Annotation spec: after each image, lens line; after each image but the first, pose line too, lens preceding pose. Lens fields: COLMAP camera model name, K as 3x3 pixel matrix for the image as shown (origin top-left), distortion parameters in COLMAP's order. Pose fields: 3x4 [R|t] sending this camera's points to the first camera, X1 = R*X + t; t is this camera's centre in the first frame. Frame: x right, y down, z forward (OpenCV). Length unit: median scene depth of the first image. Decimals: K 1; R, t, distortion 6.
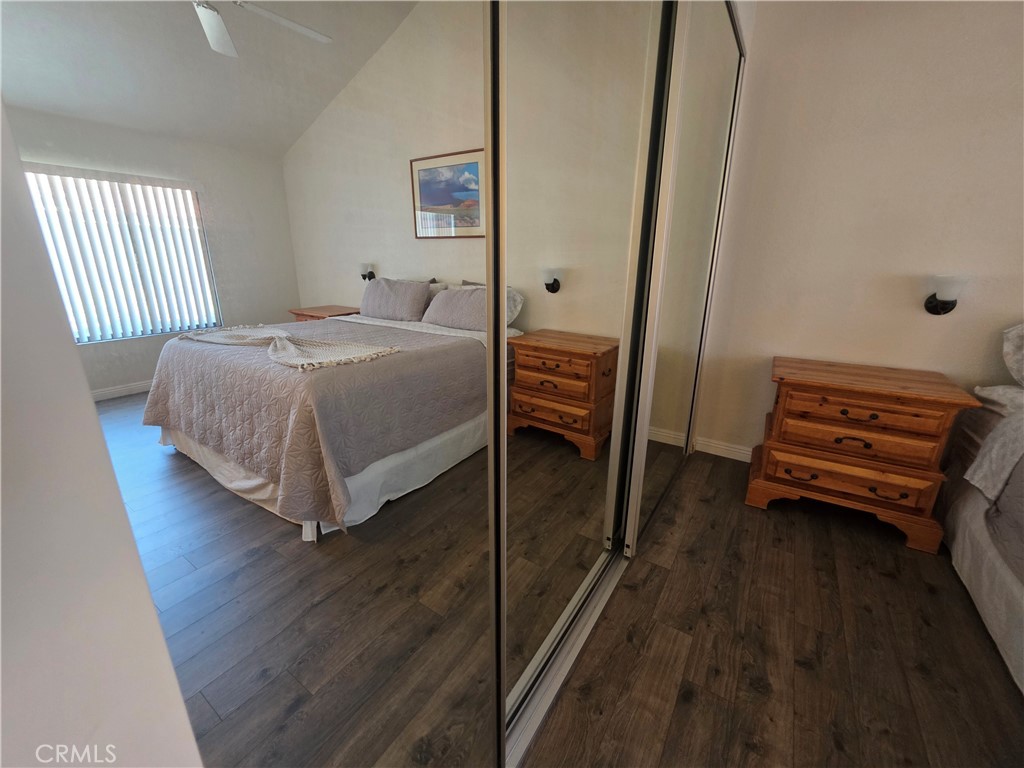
lens RADIAL K [[413.0, 0, 511.8], [0, 413.0, 382.0], [0, 0, 1]] dist [0.001347, -0.000655]
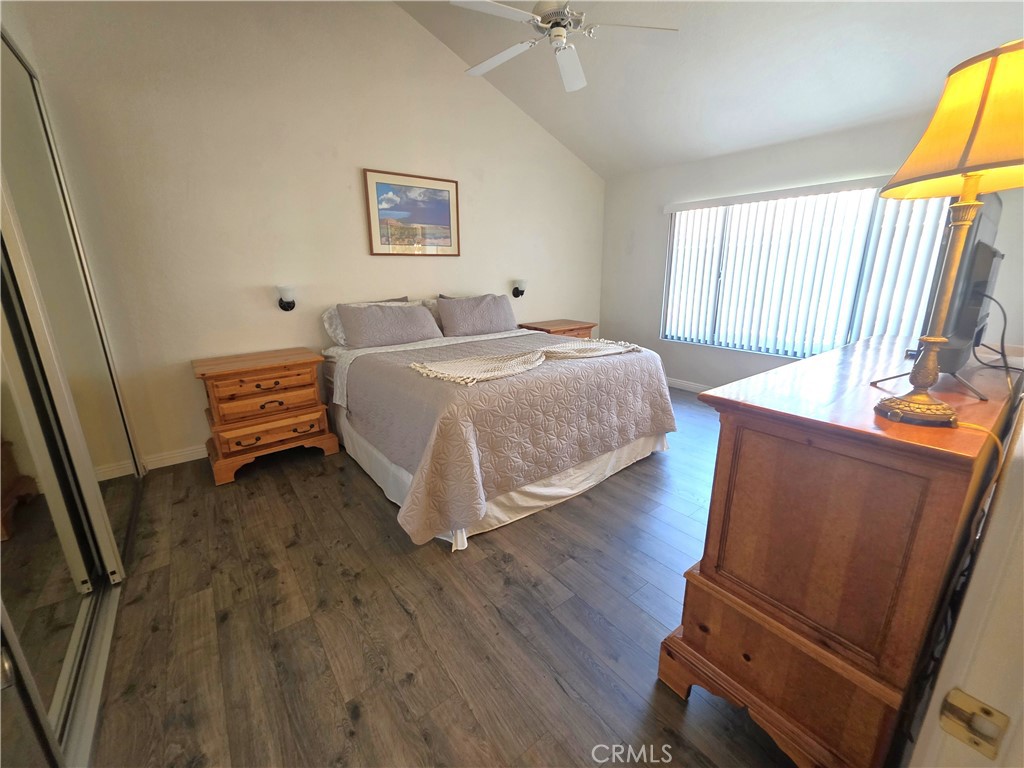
lens RADIAL K [[413.0, 0, 511.8], [0, 413.0, 382.0], [0, 0, 1]] dist [0.001347, -0.000655]
pose [[0.323012, -0.254944, 0.911409, -0.179904], [0.281540, 0.945318, 0.164649, 0.072105], [-0.903548, 0.203415, 0.377126, -0.294604]]
